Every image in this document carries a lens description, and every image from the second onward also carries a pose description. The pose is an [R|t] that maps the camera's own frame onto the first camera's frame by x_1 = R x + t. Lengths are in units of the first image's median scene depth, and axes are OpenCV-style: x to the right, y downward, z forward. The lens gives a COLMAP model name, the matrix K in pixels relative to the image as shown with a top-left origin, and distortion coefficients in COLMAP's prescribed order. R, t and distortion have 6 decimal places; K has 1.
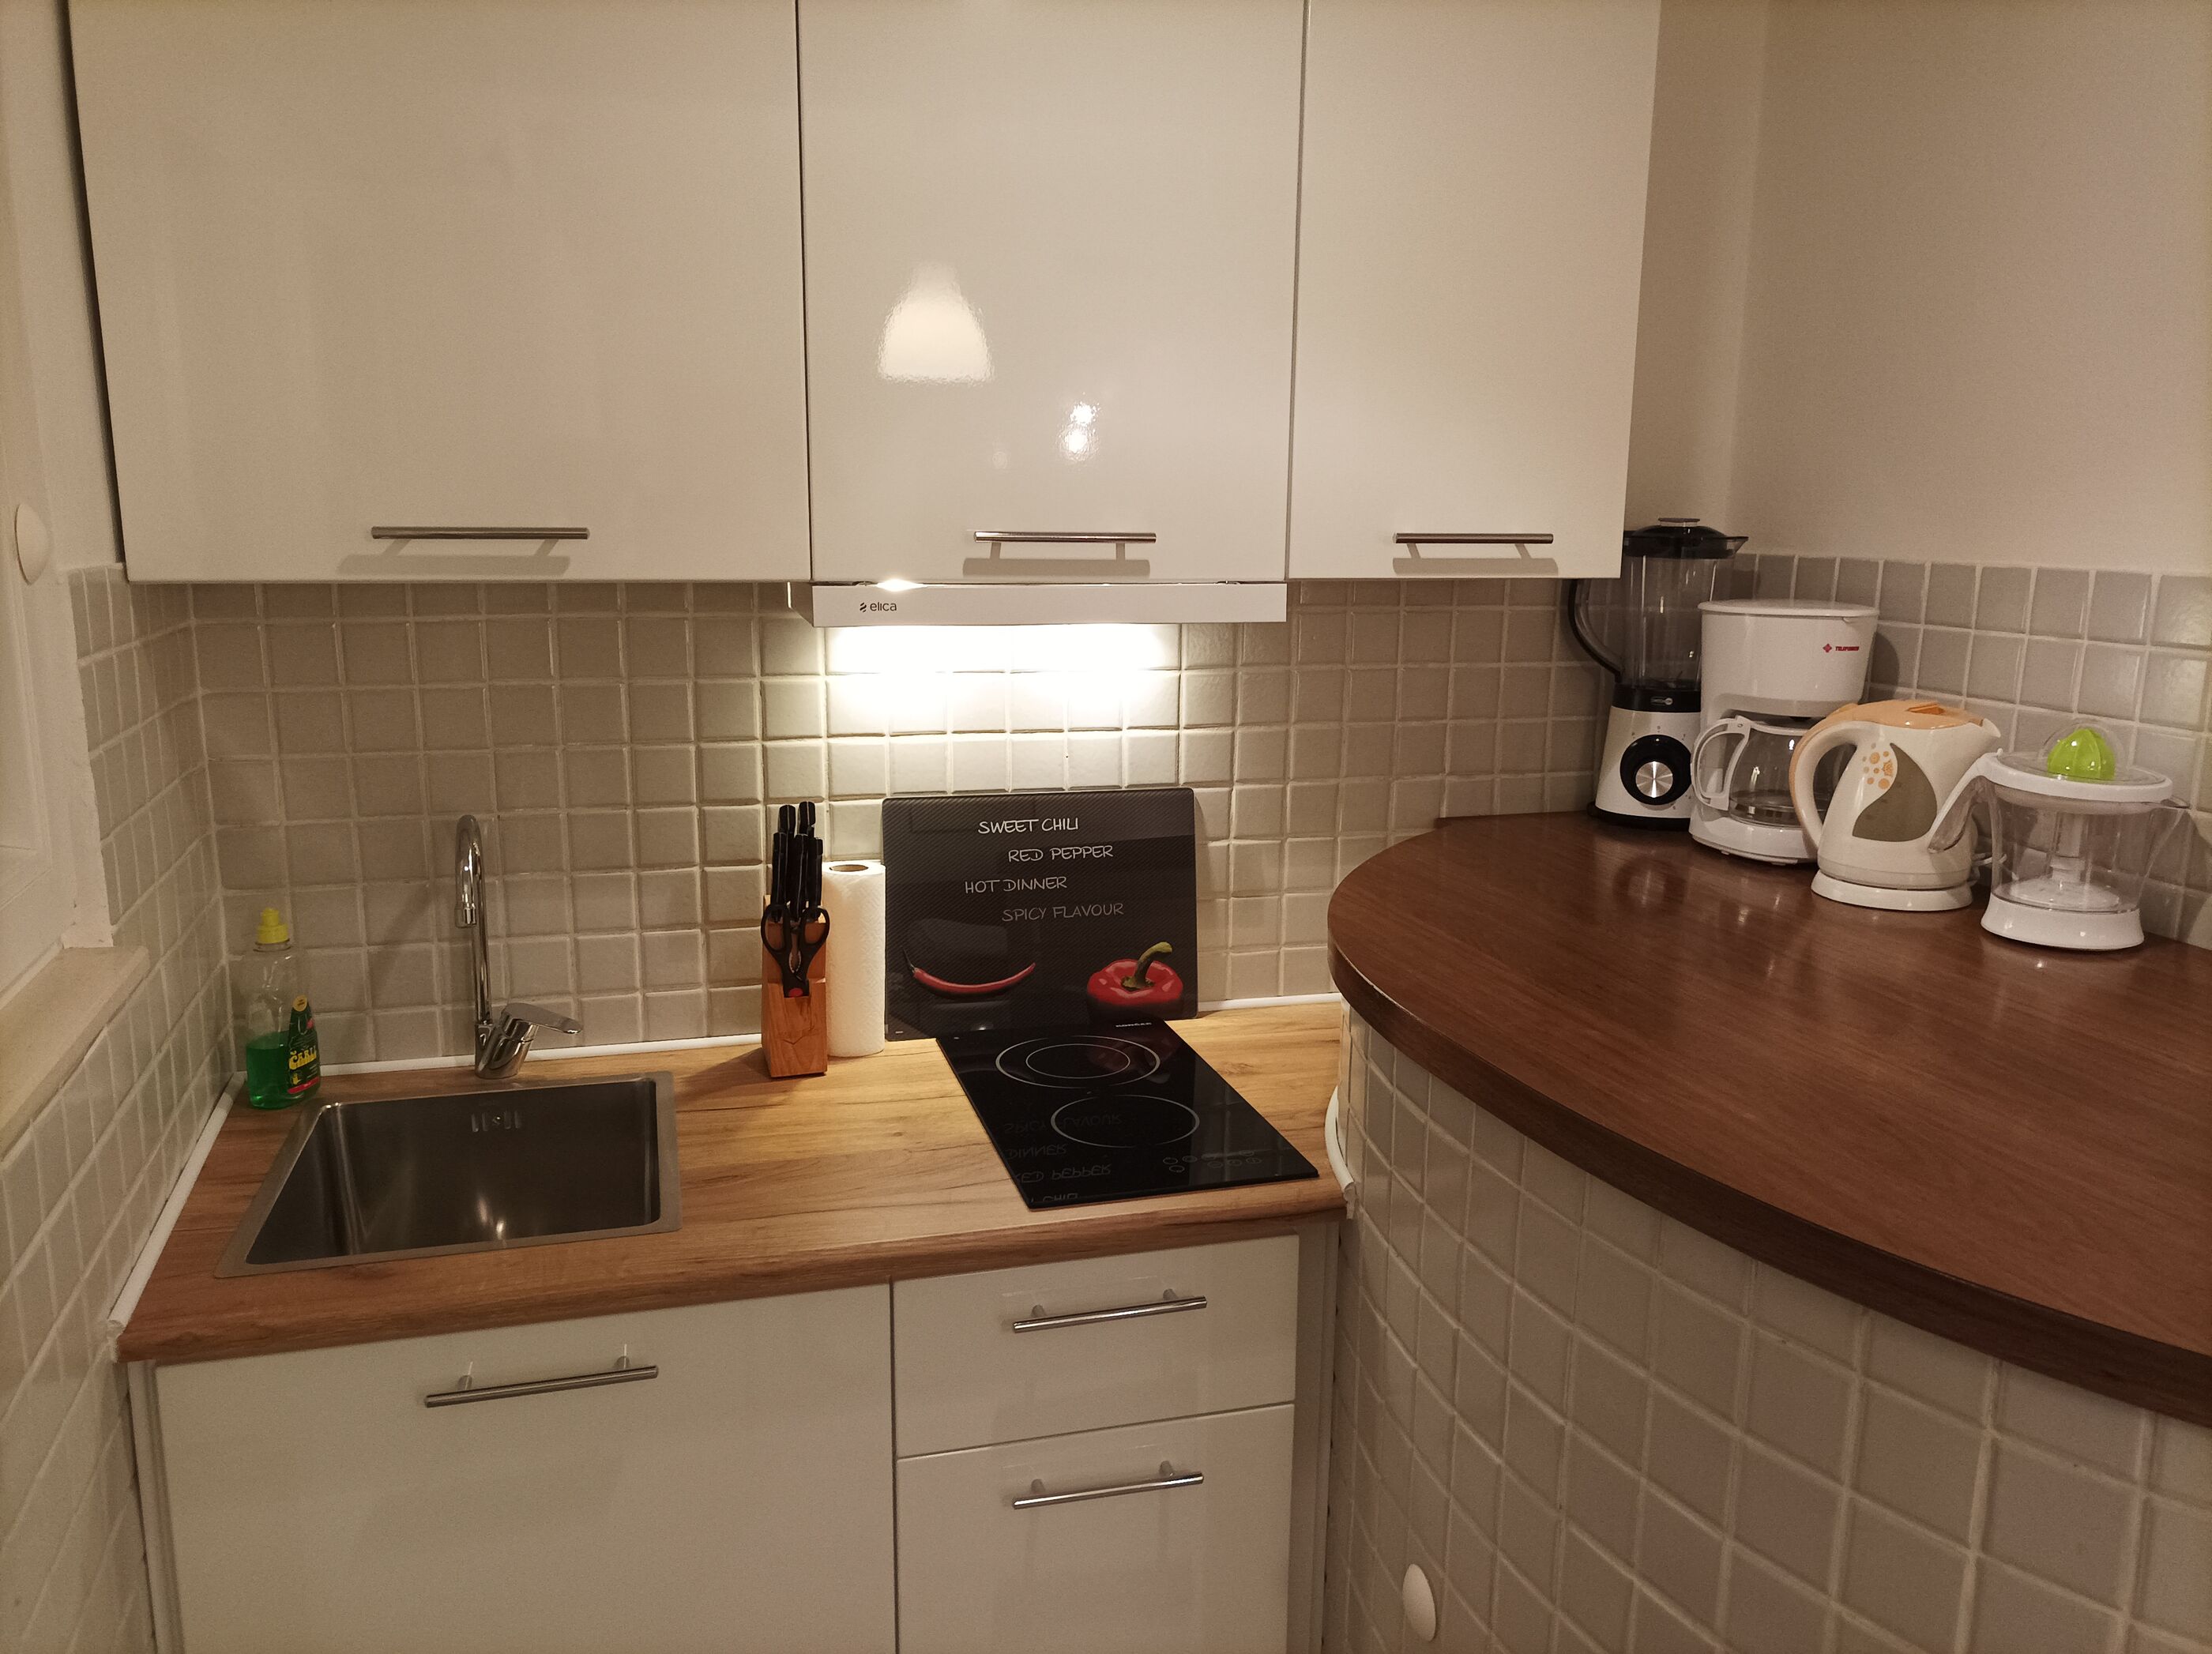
lens RADIAL K [[1653.9, 0, 1116.0], [0, 1653.9, 832.0], [0, 0, 1]] dist [0.034465, -0.036884]
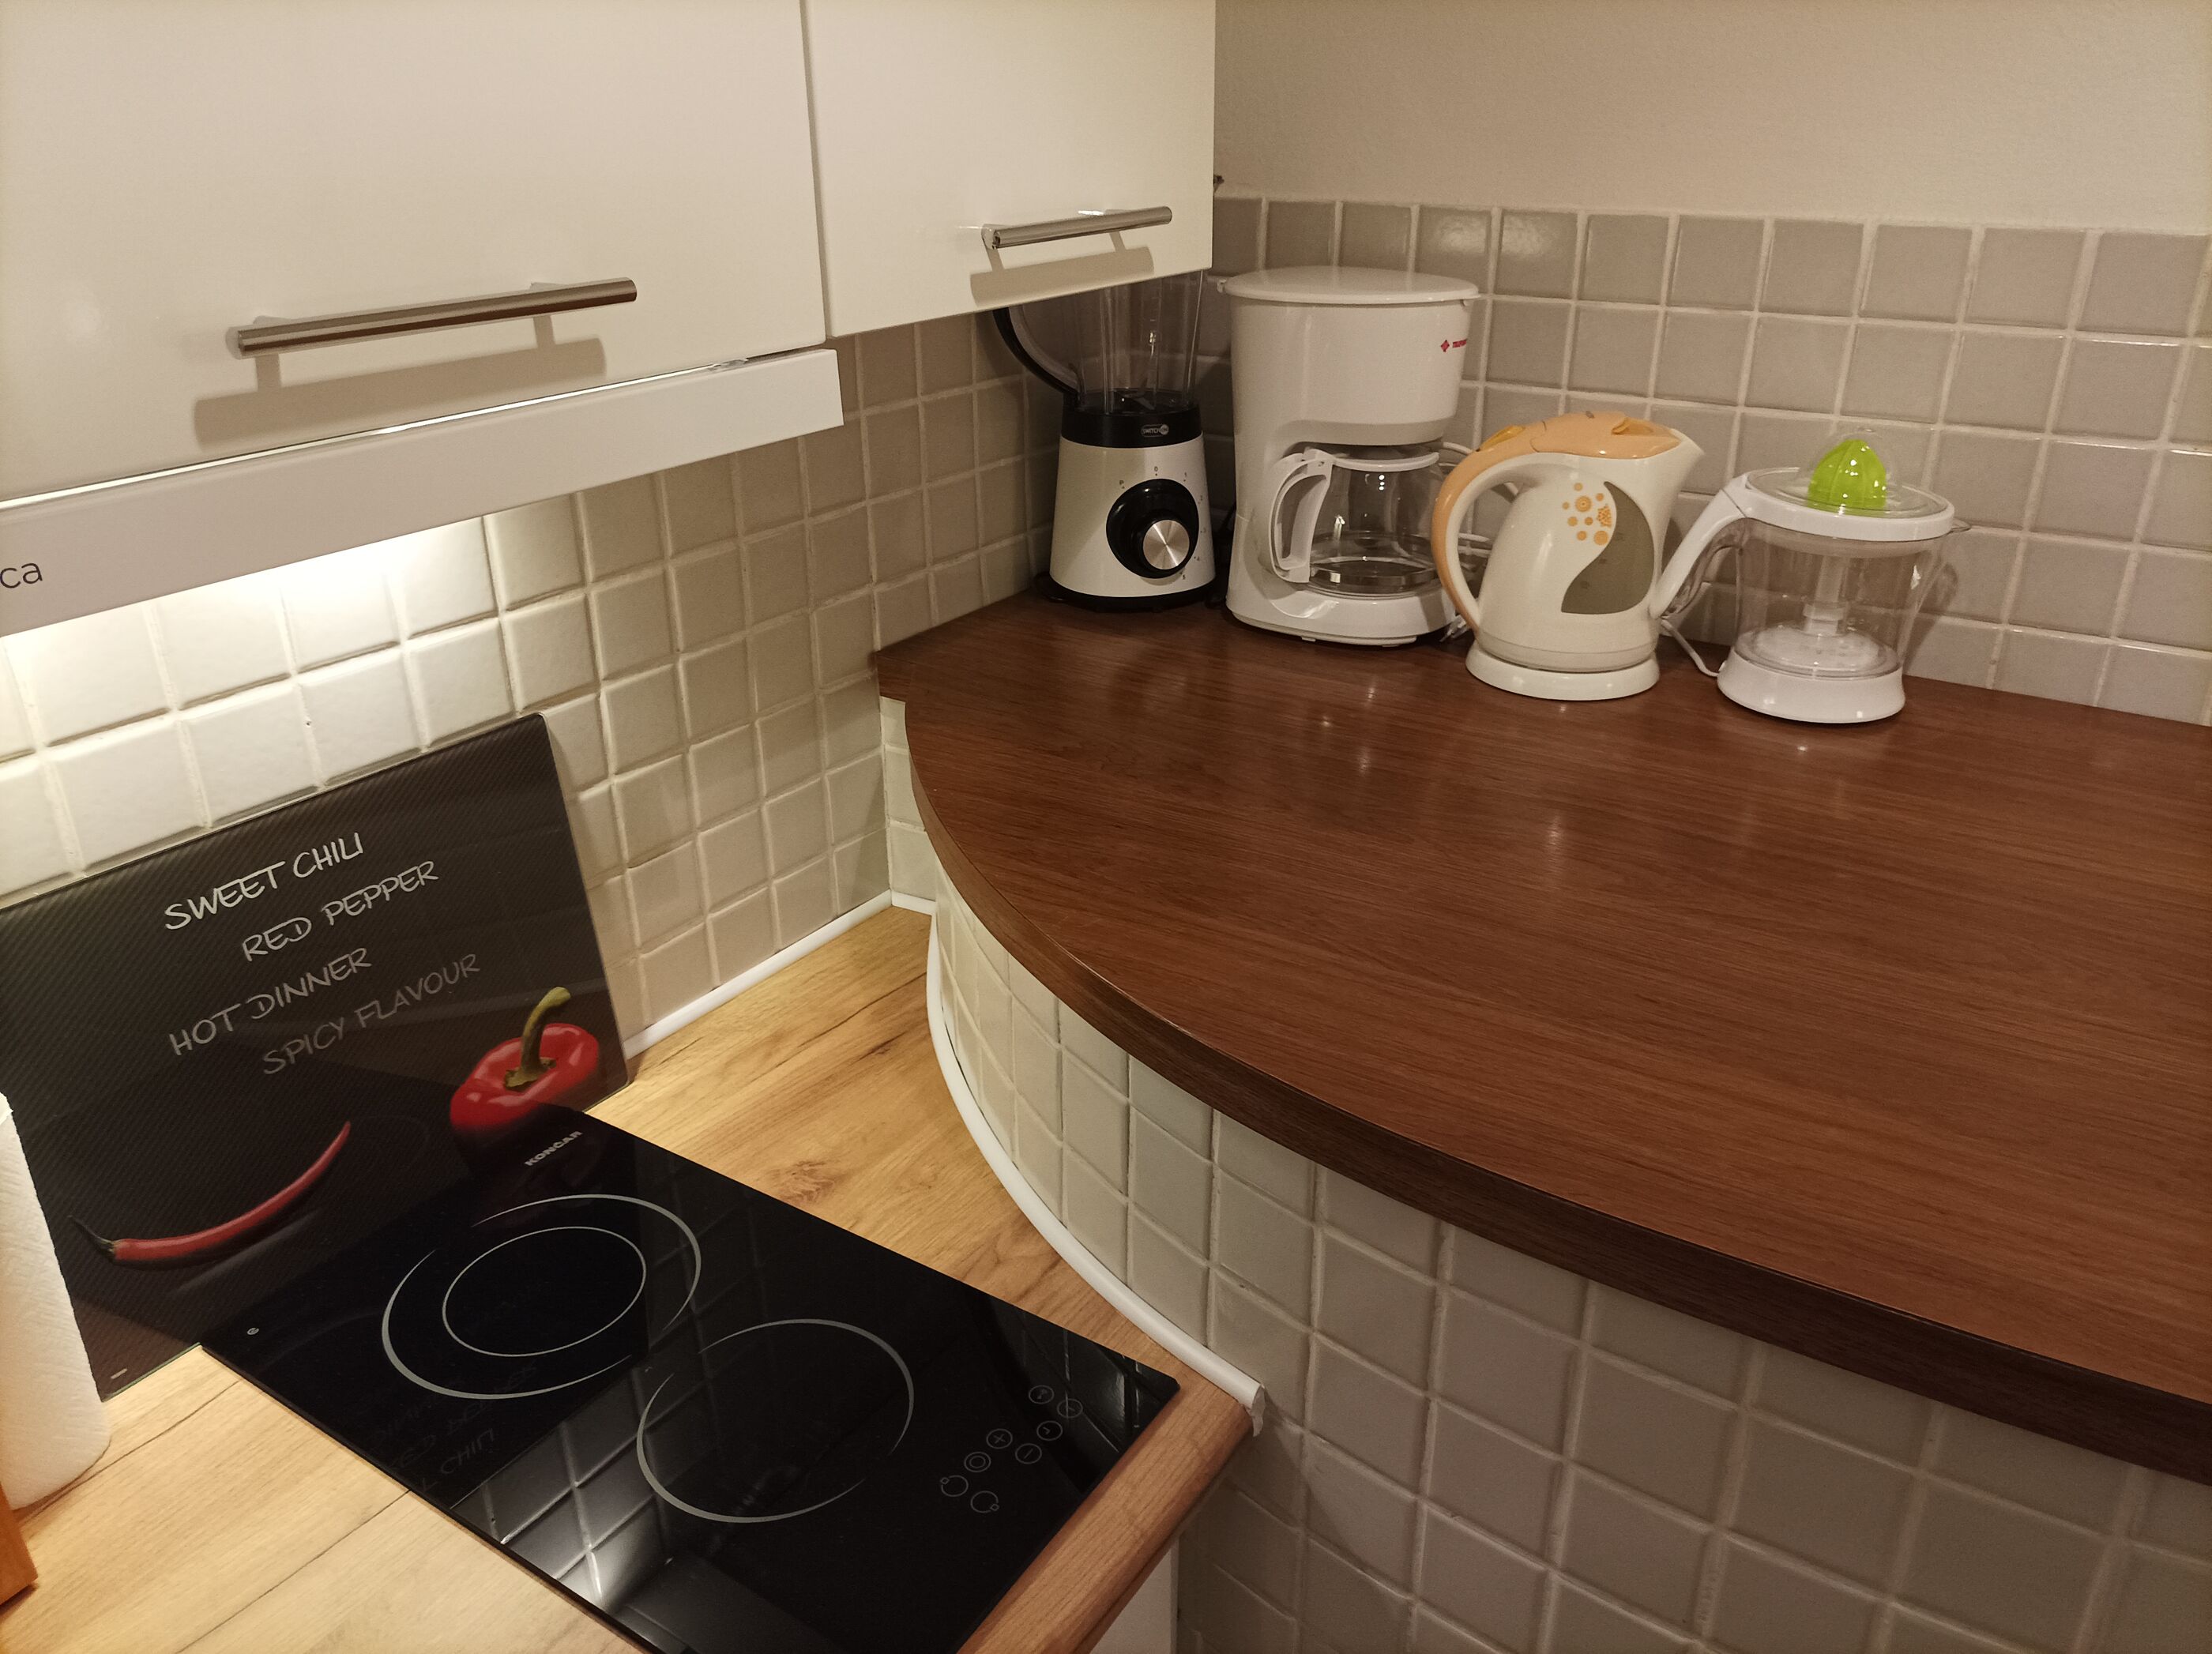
lens RADIAL K [[1653.9, 0, 1111.4], [0, 1653.9, 823.5], [0, 0, 1]] dist [0.034465, -0.036884]
pose [[0.756365, -0.286758, 0.587947, -0.160464], [0.141002, 0.949137, 0.281527, -0.132862], [-0.638773, -0.130035, 0.758327, 0.501735]]
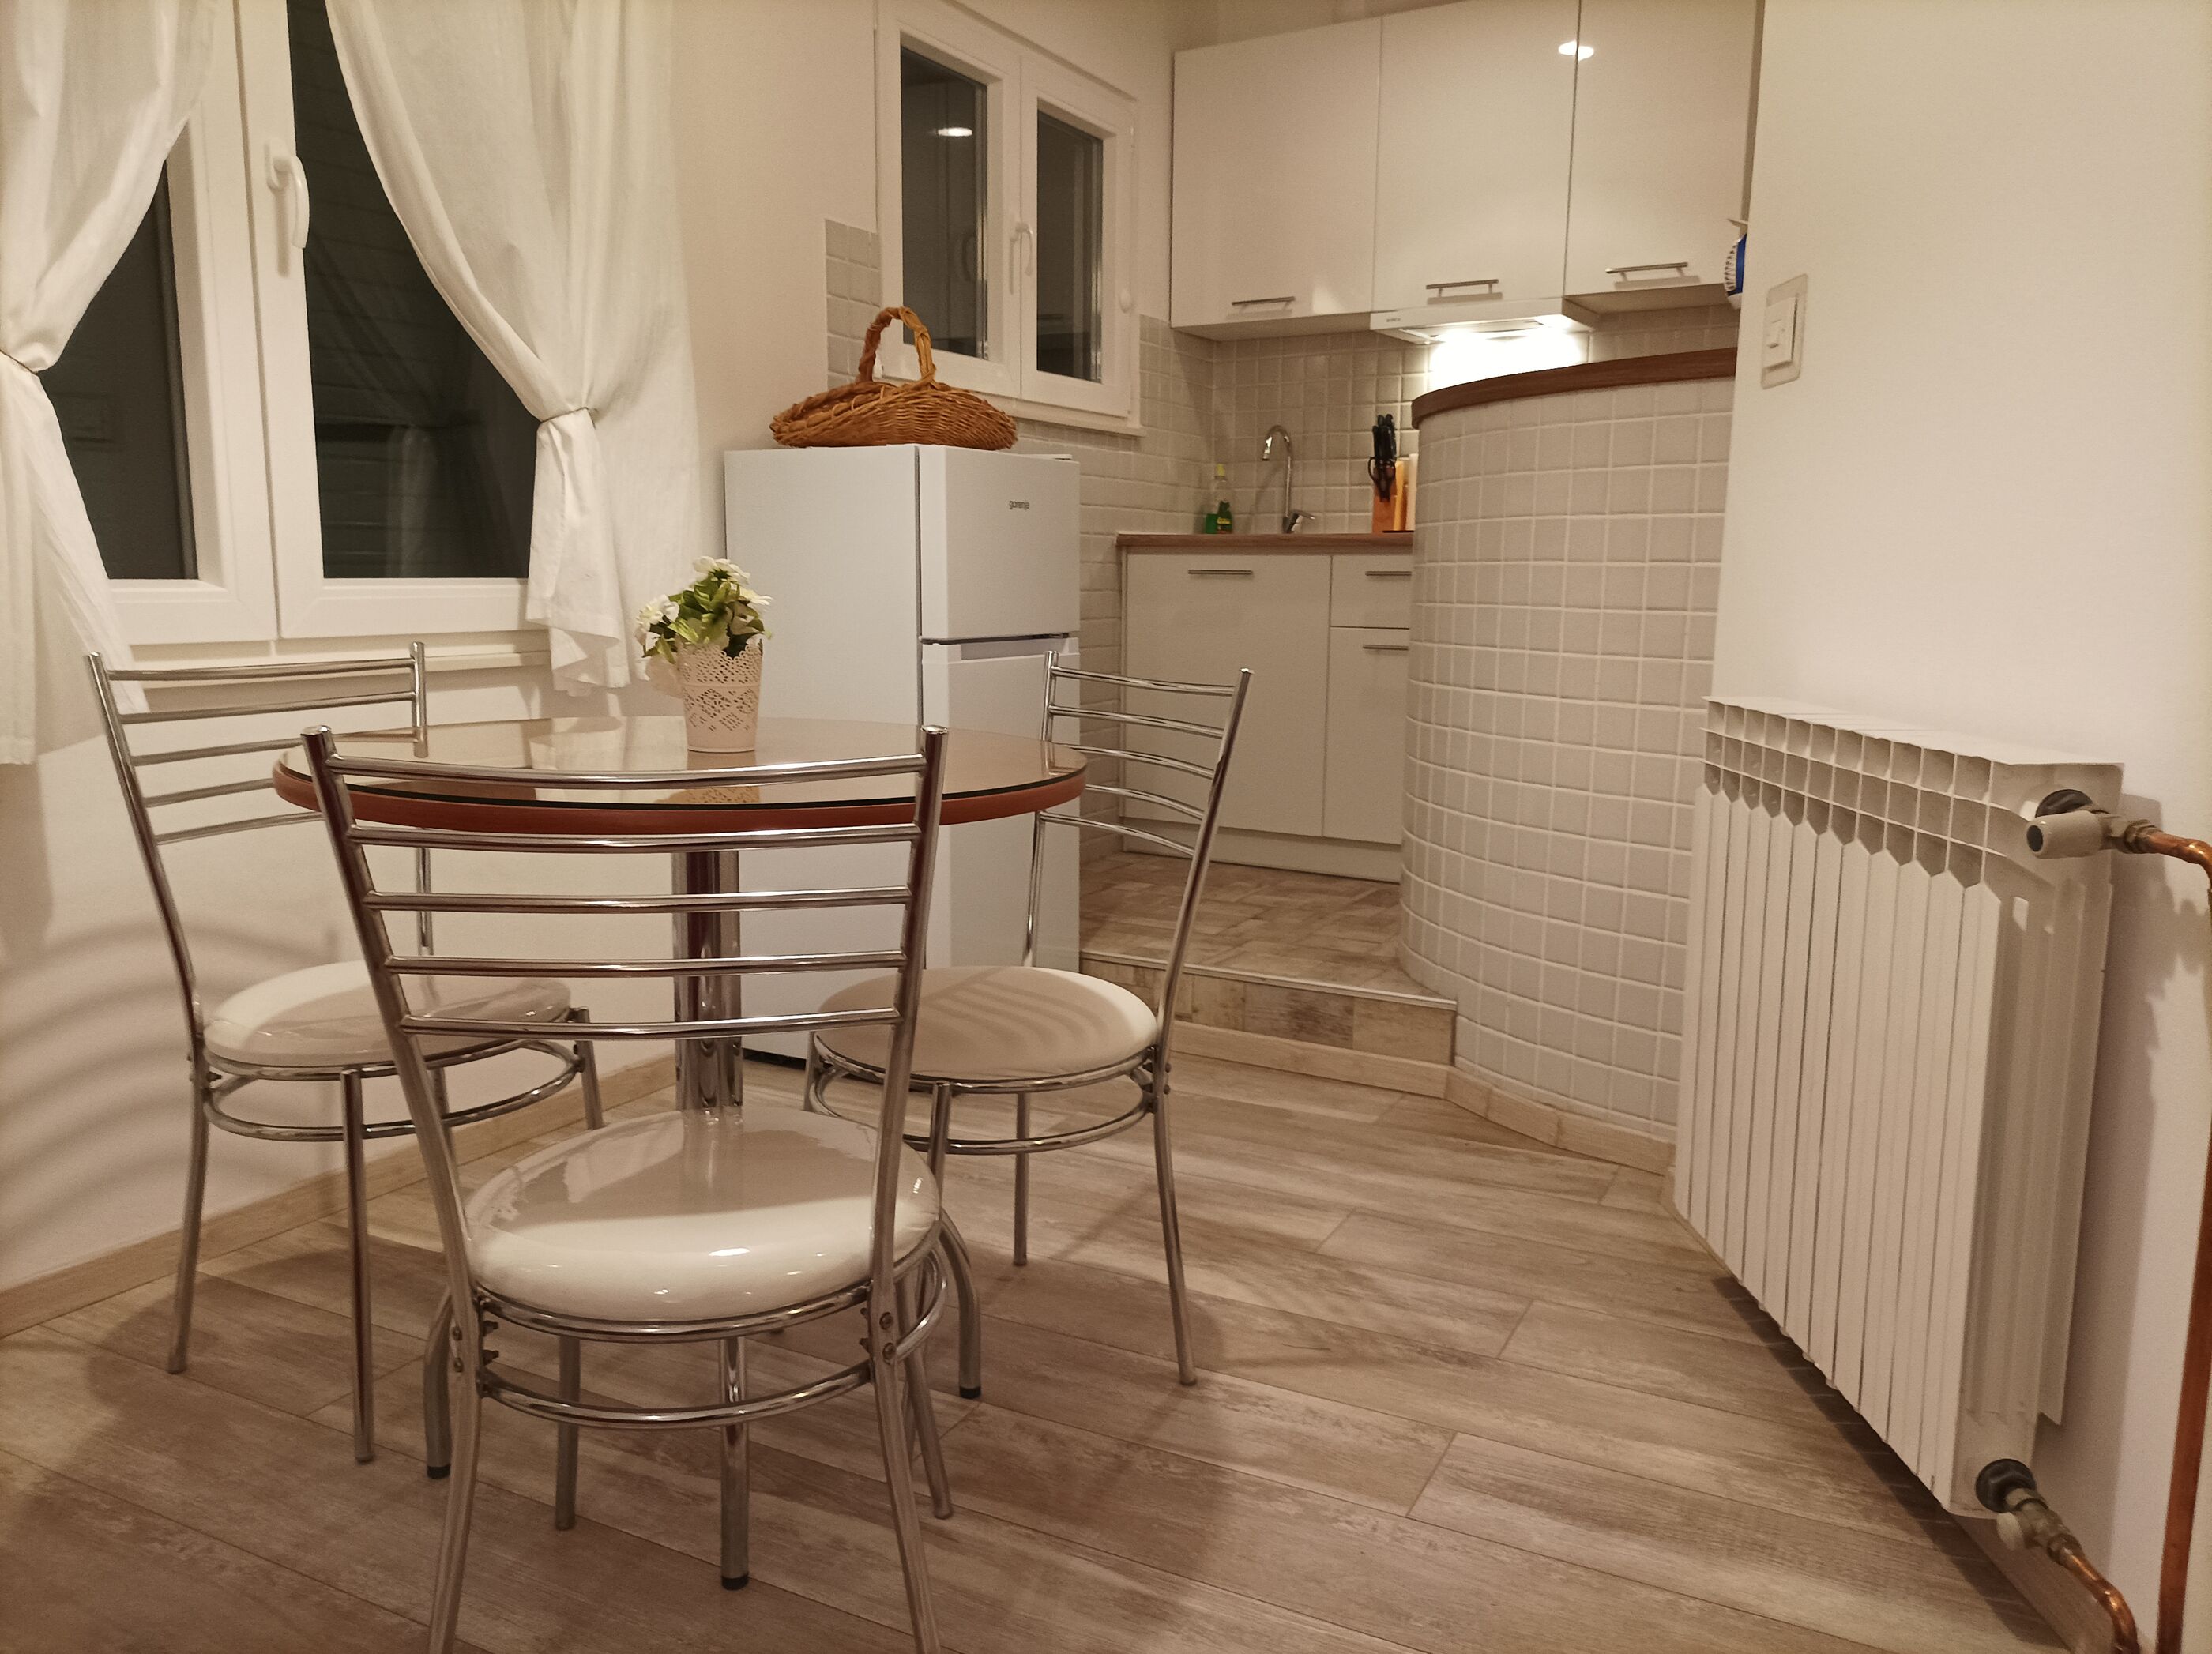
lens RADIAL K [[1653.9, 0, 1106.5], [0, 1653.9, 835.0], [0, 0, 1]] dist [0.034465, -0.036884]
pose [[0.673013, 0.113251, -0.730909, 1.328560], [-0.145445, 0.989177, 0.019345, 0.581445], [0.725189, 0.093288, 0.682201, -0.873721]]
